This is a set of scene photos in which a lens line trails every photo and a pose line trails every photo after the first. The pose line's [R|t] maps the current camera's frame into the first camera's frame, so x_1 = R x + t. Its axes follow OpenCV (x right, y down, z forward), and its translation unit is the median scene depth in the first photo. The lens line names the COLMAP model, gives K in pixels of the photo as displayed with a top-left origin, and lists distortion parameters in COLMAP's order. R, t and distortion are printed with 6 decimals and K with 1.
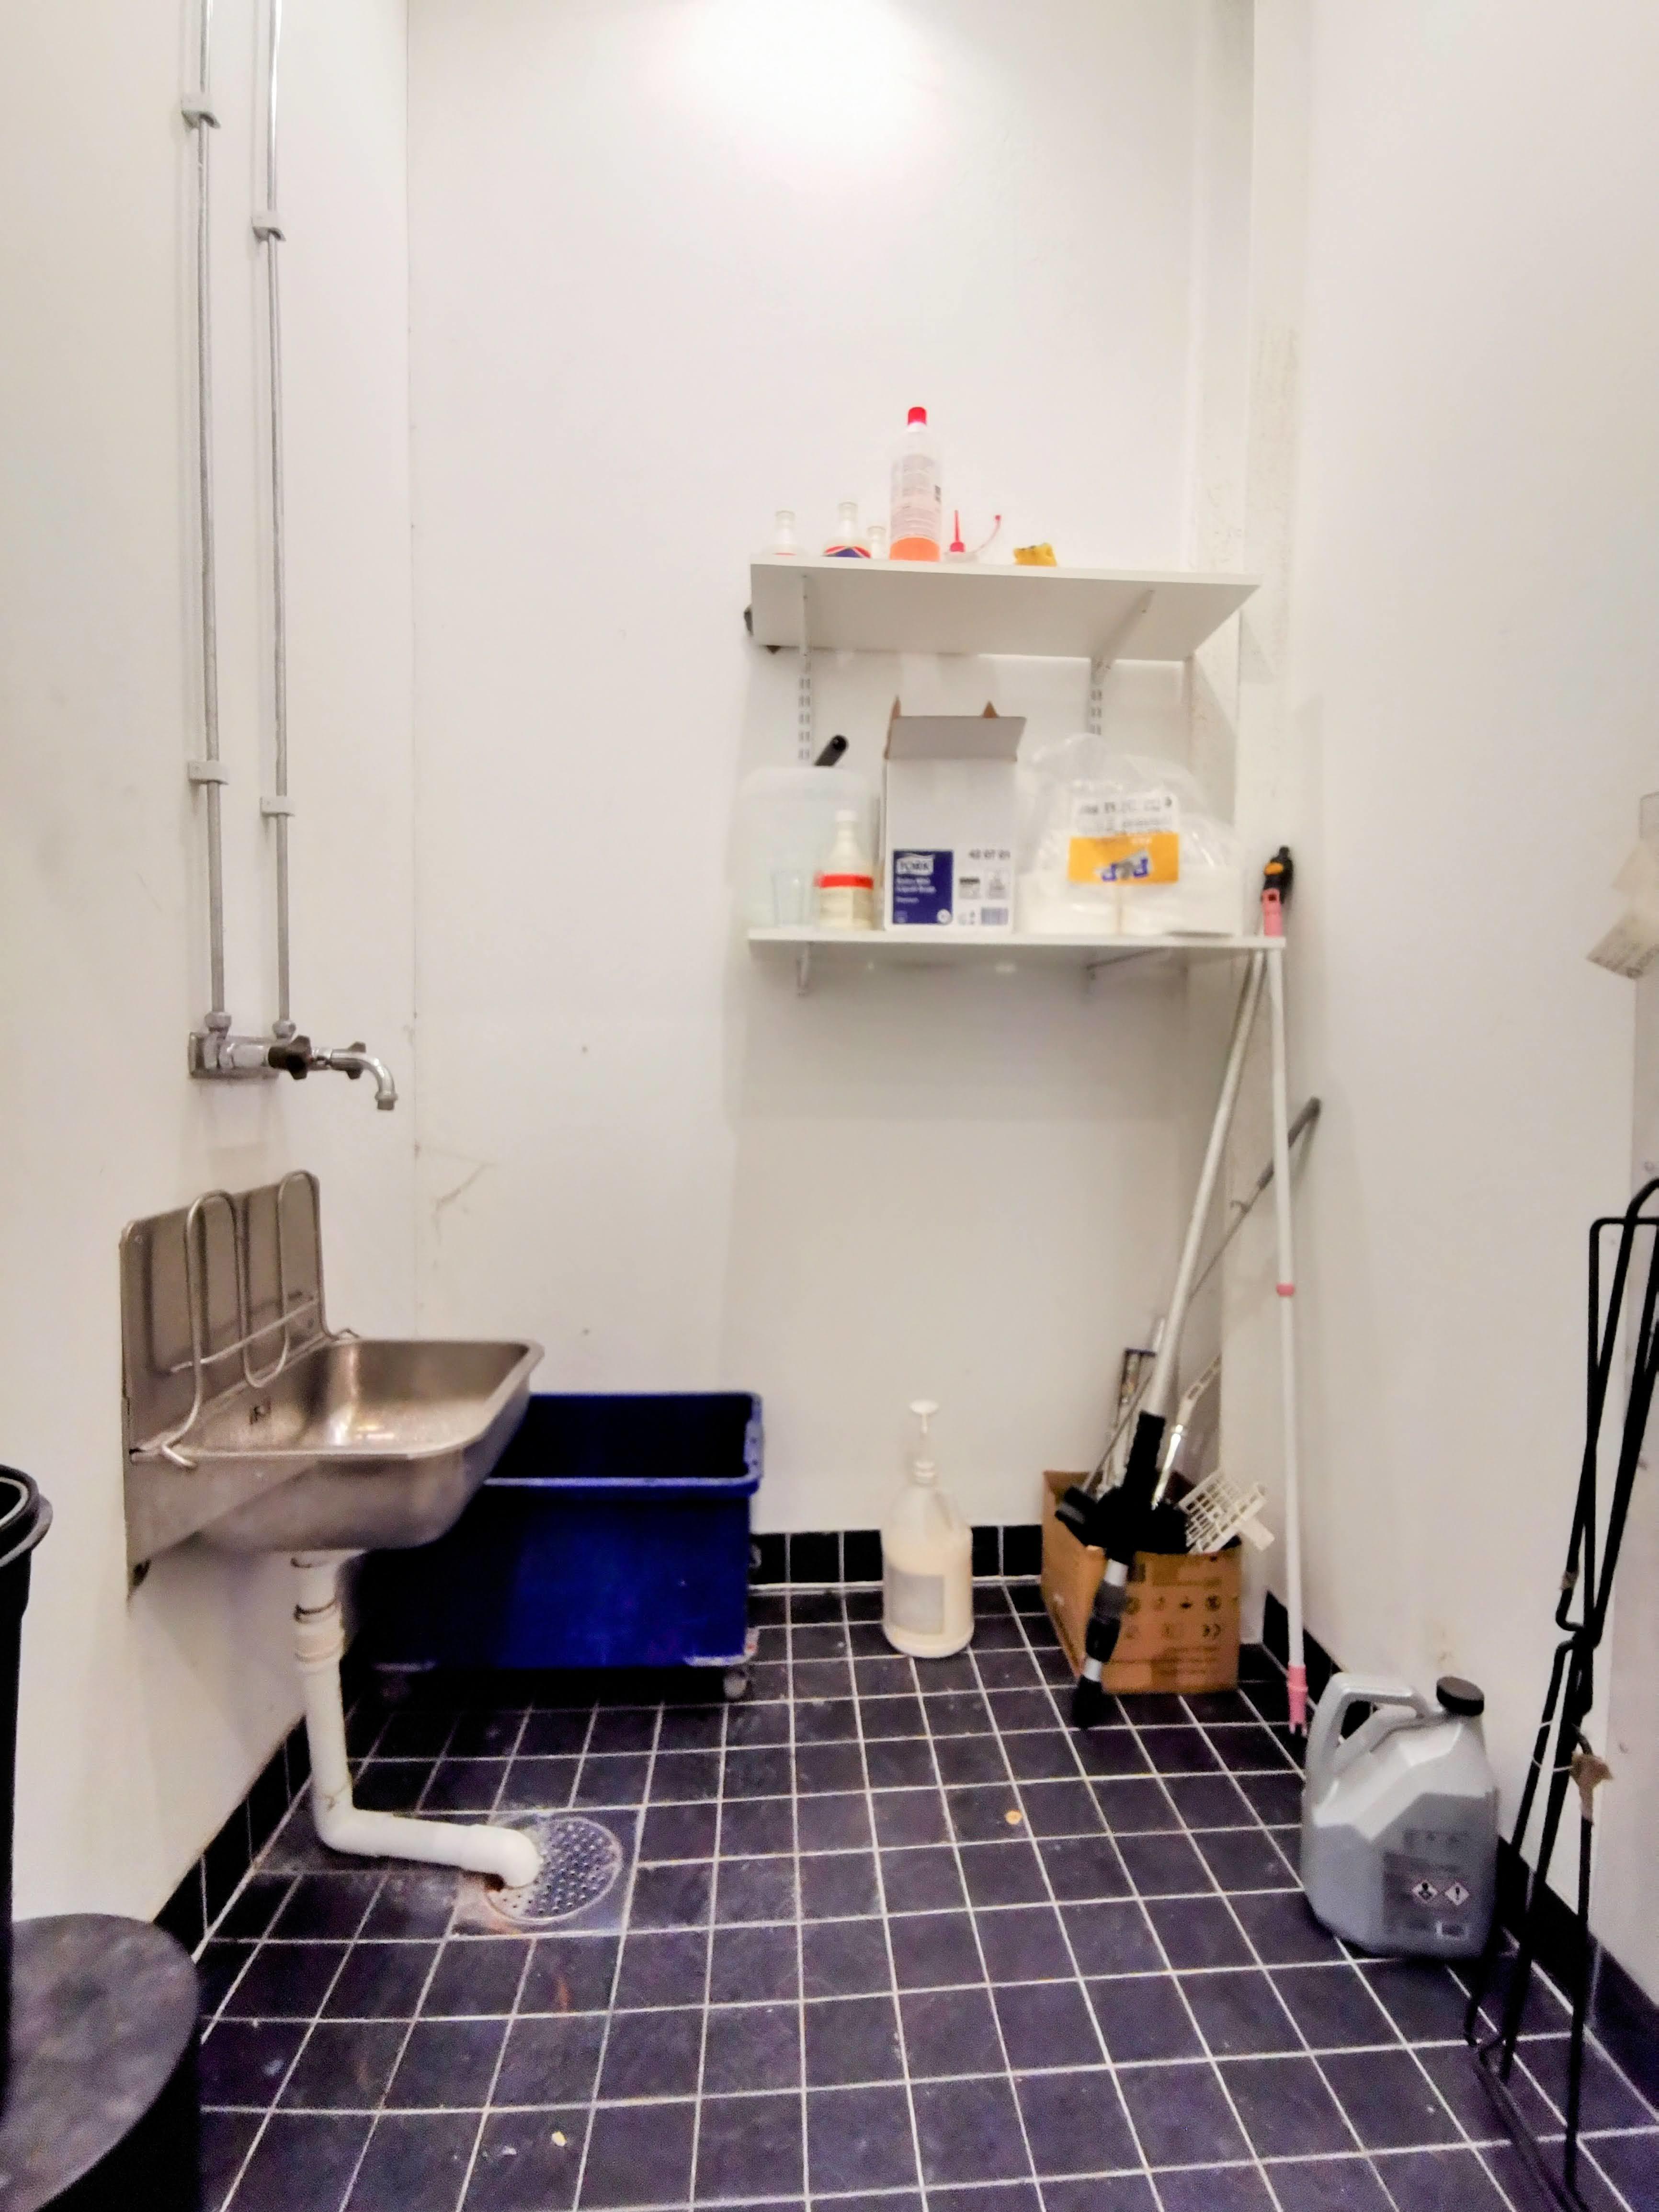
lens RADIAL K [[1015.0, 0, 830.6], [0, 1015.0, 1104.8], [0, 0, 1]] dist [0.000041, -0.000013]
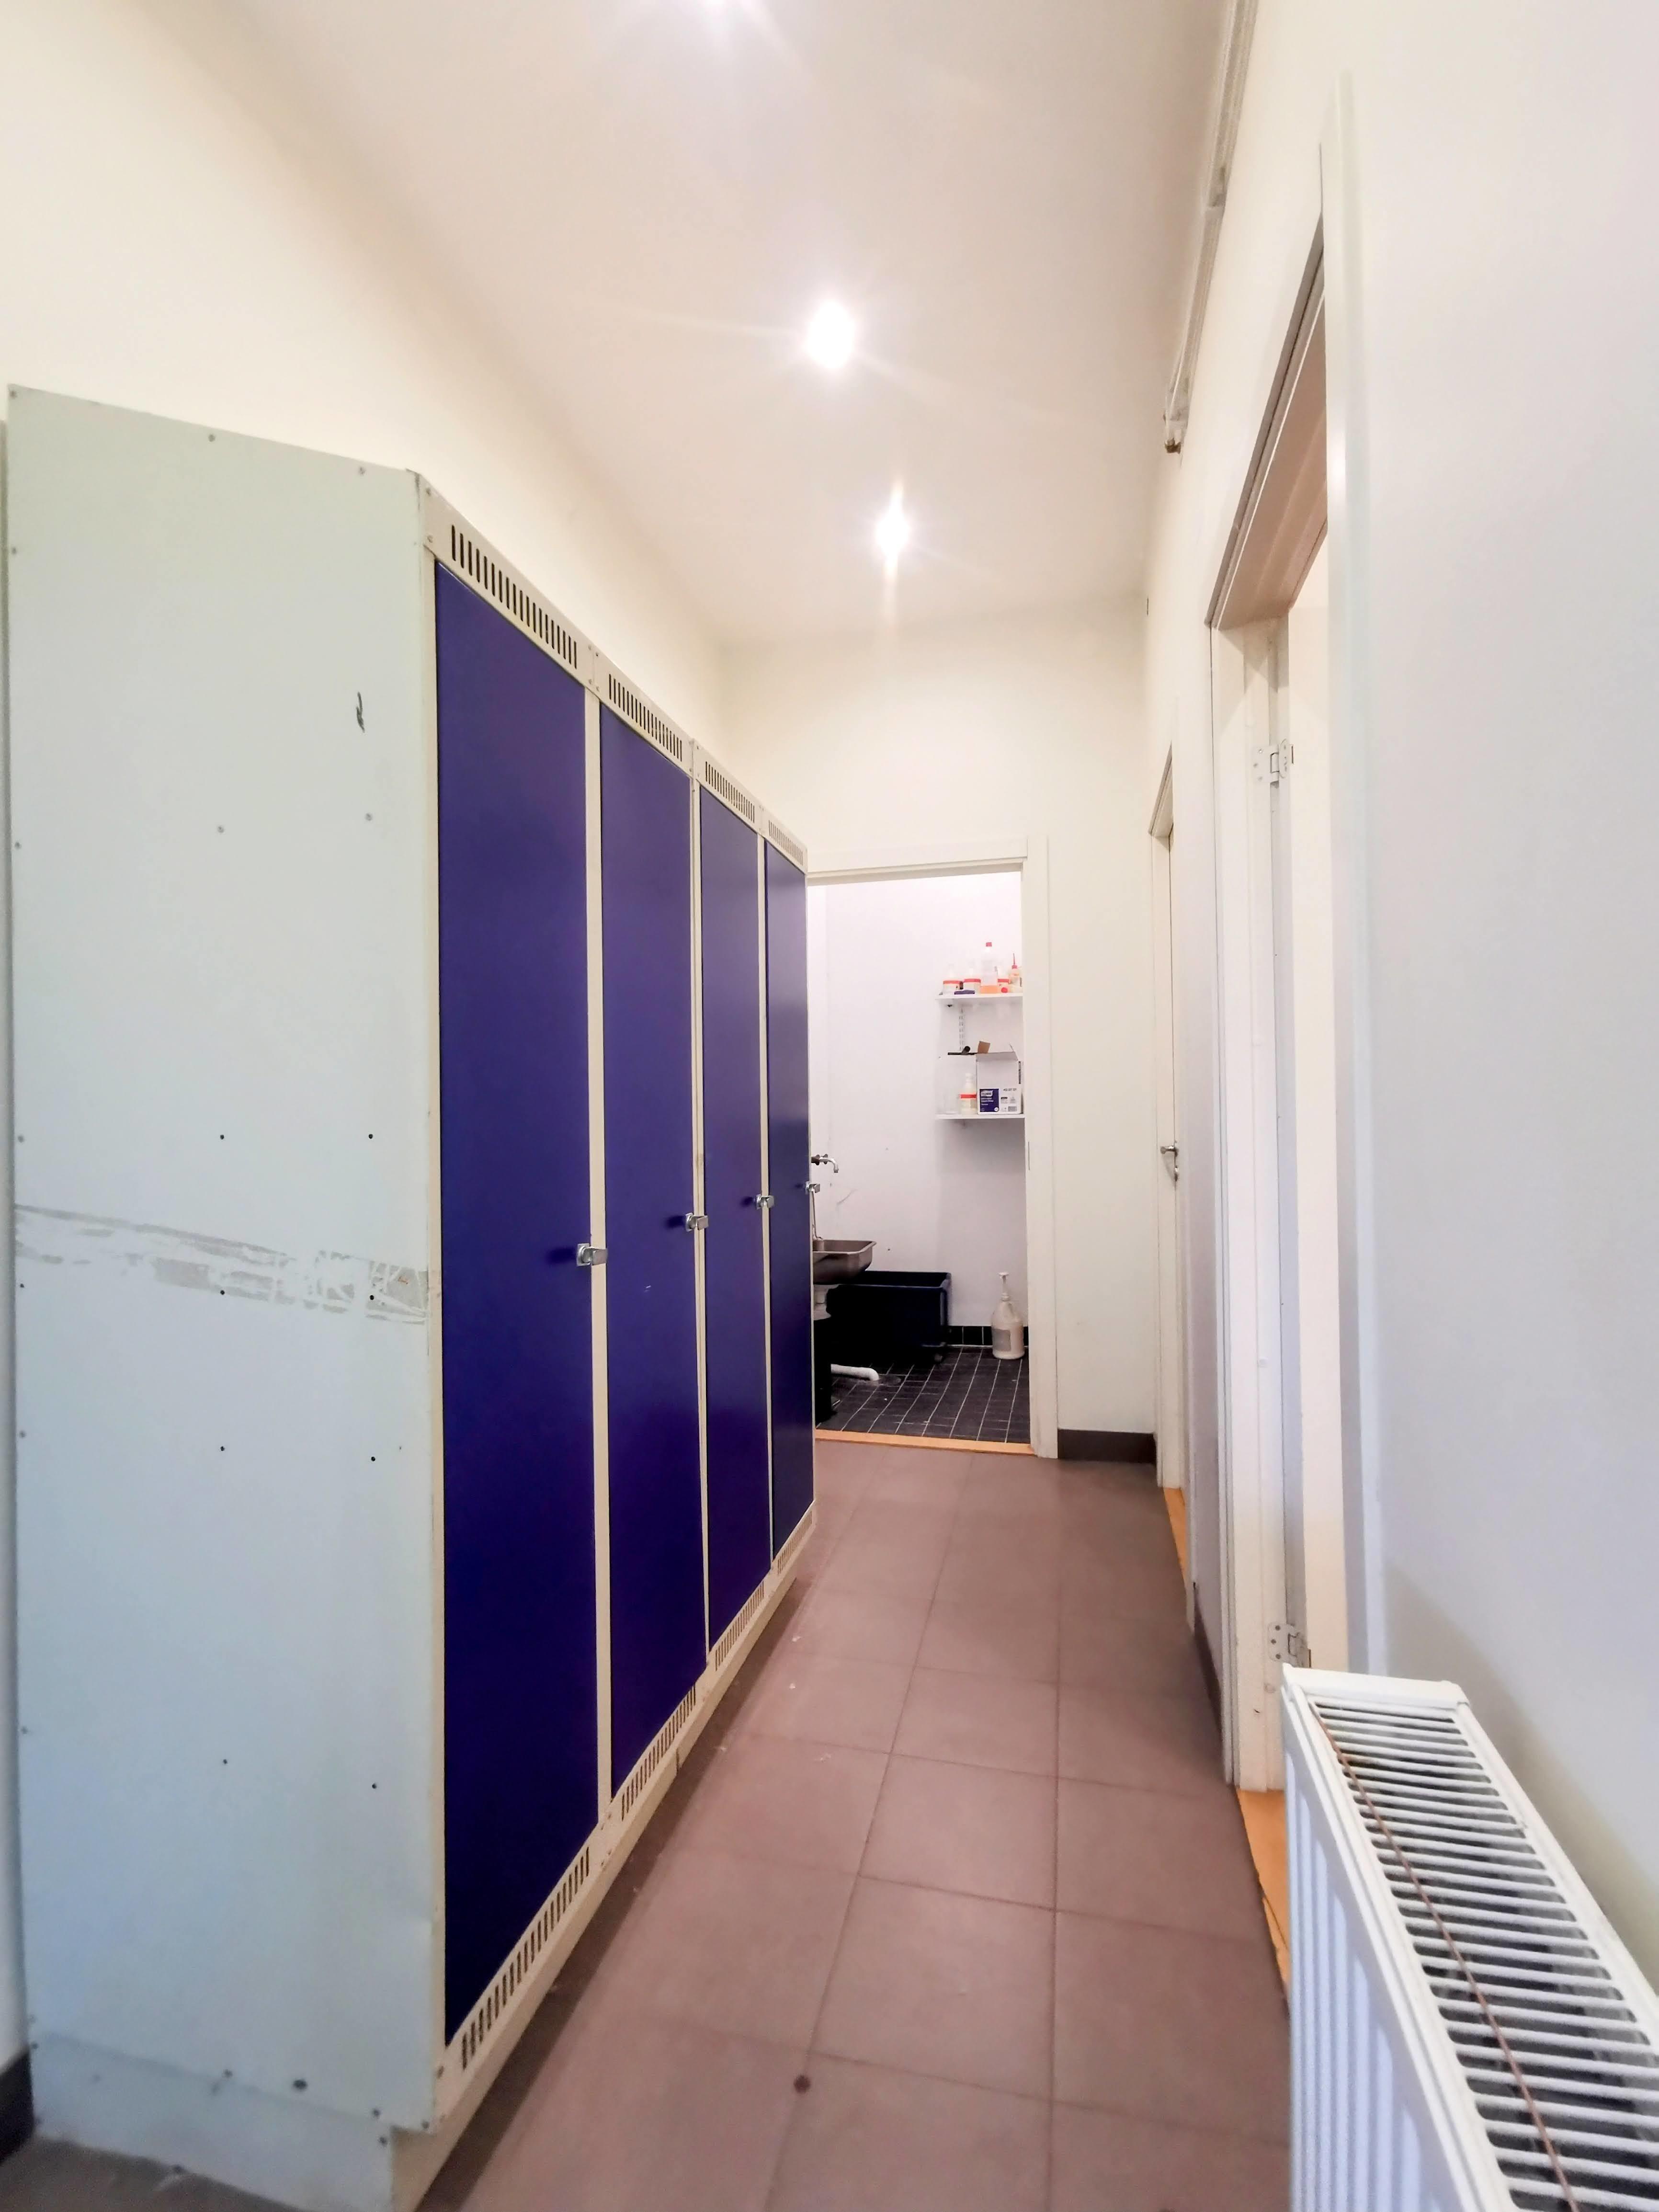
lens RADIAL K [[1015.0, 0, 834.6], [0, 1015.0, 1111.6], [0, 0, 1]] dist [0.000041, -0.000013]
pose [[0.959654, -0.023429, -0.280207, 0.488377], [0.012977, 0.999151, -0.039096, -0.057572], [0.280885, 0.033883, 0.959143, -2.075447]]
